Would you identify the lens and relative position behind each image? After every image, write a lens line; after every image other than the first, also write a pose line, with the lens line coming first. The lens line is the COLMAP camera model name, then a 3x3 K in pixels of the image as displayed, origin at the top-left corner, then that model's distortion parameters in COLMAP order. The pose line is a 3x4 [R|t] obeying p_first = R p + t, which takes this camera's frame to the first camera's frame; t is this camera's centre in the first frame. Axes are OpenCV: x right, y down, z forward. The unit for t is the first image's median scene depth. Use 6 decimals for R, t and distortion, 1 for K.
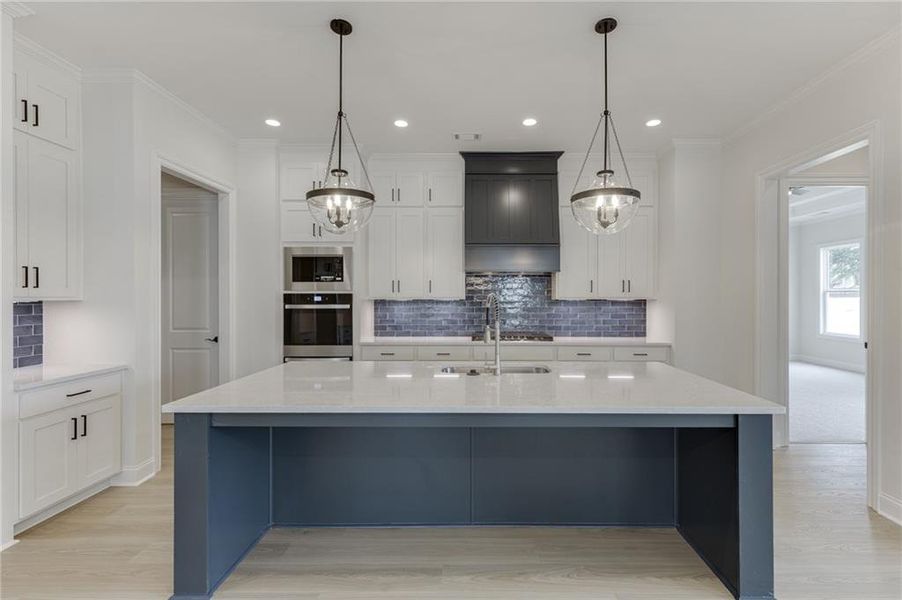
lens RADIAL K [[411.3, 0, 454.0], [0, 411.3, 300.6], [0, 0, 1]] dist [-0.000464, -0.000241]
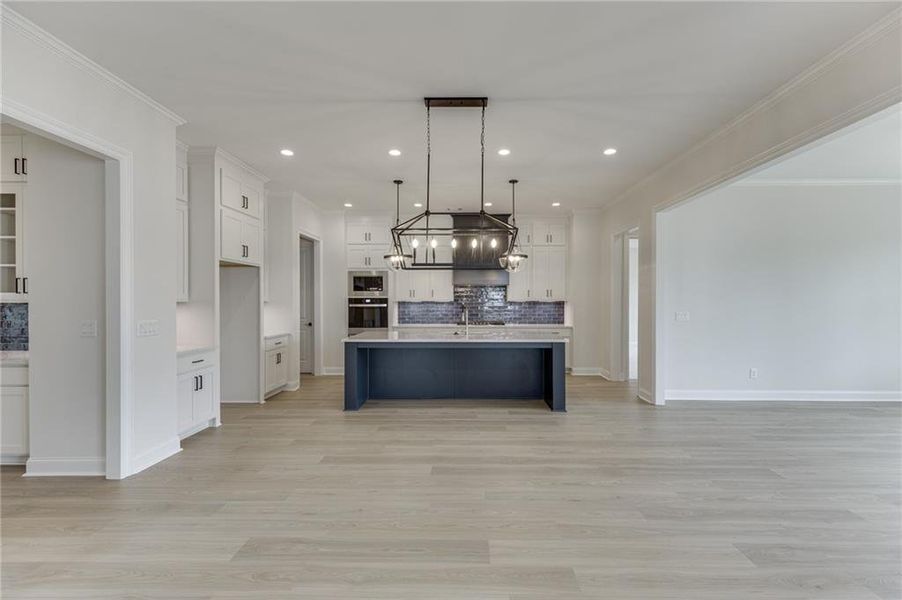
lens RADIAL K [[411.3, 0, 454.0], [0, 411.3, 300.6], [0, 0, 1]] dist [-0.000464, -0.000241]
pose [[0.999757, -0.000708, 0.022027, -0.007727], [0.000889, 0.999966, -0.008188, 0.008267], [-0.022020, 0.008206, 0.999724, -0.697894]]
